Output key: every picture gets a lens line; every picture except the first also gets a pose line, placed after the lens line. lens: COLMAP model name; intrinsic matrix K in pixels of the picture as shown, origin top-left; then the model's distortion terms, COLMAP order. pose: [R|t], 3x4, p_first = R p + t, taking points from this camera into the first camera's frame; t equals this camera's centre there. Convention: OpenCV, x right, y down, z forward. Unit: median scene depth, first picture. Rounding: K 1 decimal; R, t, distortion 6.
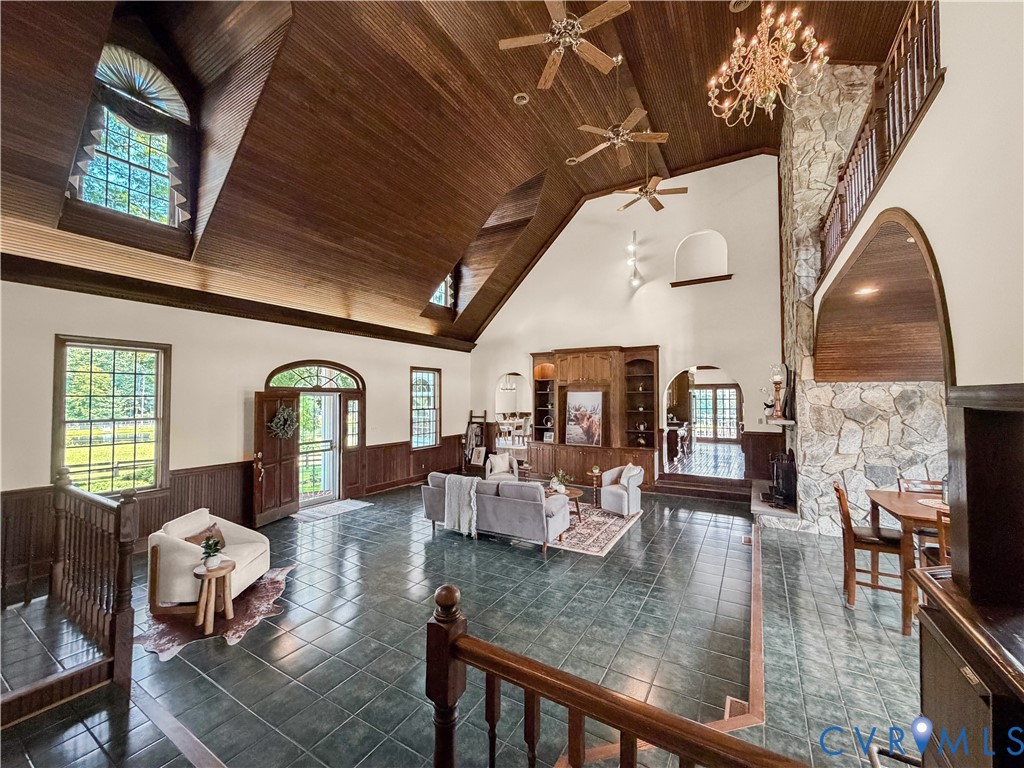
lens RADIAL K [[408.5, 0, 511.1], [0, 408.5, 388.5], [0, 0, 1]] dist [0.001195, -0.000193]
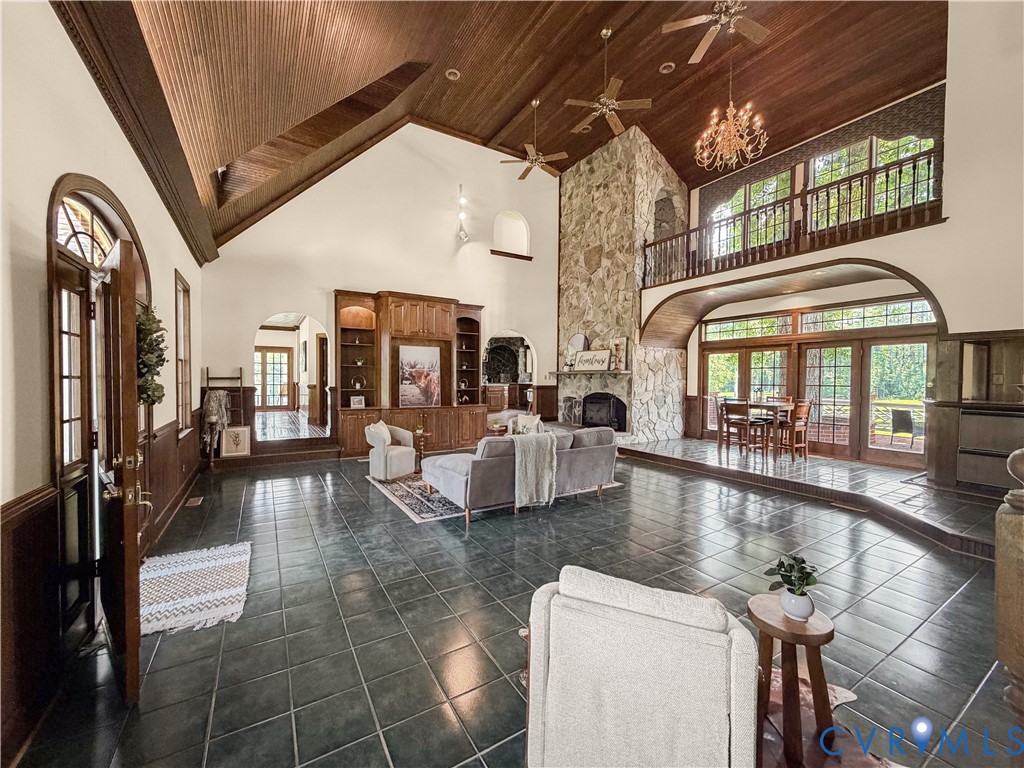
lens RADIAL K [[408.5, 0, 510.0], [0, 408.5, 386.5], [0, 0, 1]] dist [0.001195, -0.000193]
pose [[0.470215, -0.015139, 0.882422, -0.848549], [-0.027125, 0.999133, 0.031595, 0.103159], [-0.882135, -0.038792, 0.469396, 0.696426]]
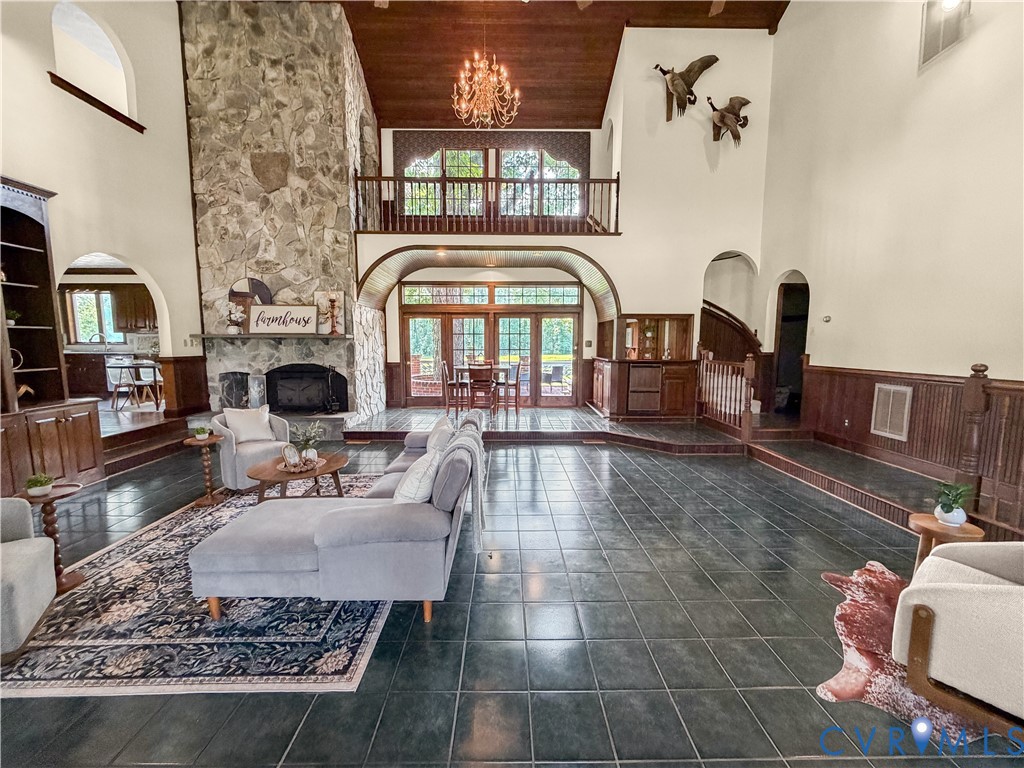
lens RADIAL K [[408.5, 0, 507.8], [0, 408.5, 386.3], [0, 0, 1]] dist [0.001195, -0.000193]
pose [[-0.518974, -0.090900, 0.849943, -0.582483], [-0.021558, 0.995405, 0.093293, 0.109526], [-0.854518, 0.030094, -0.518550, 1.255018]]
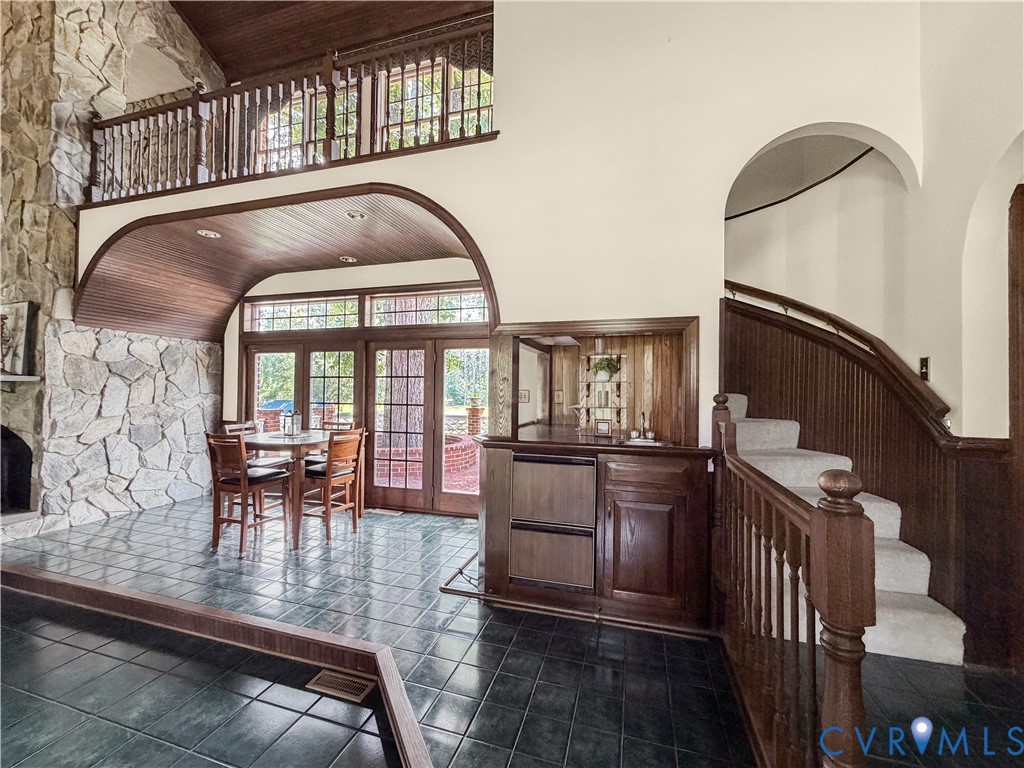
lens RADIAL K [[408.5, 0, 508.4], [0, 408.5, 387.3], [0, 0, 1]] dist [0.001195, -0.000193]
pose [[-0.242633, 0.006601, 0.970096, -0.167565], [-0.034683, 0.999279, -0.015475, 0.082683], [-0.969498, -0.037401, -0.242229, 0.407932]]
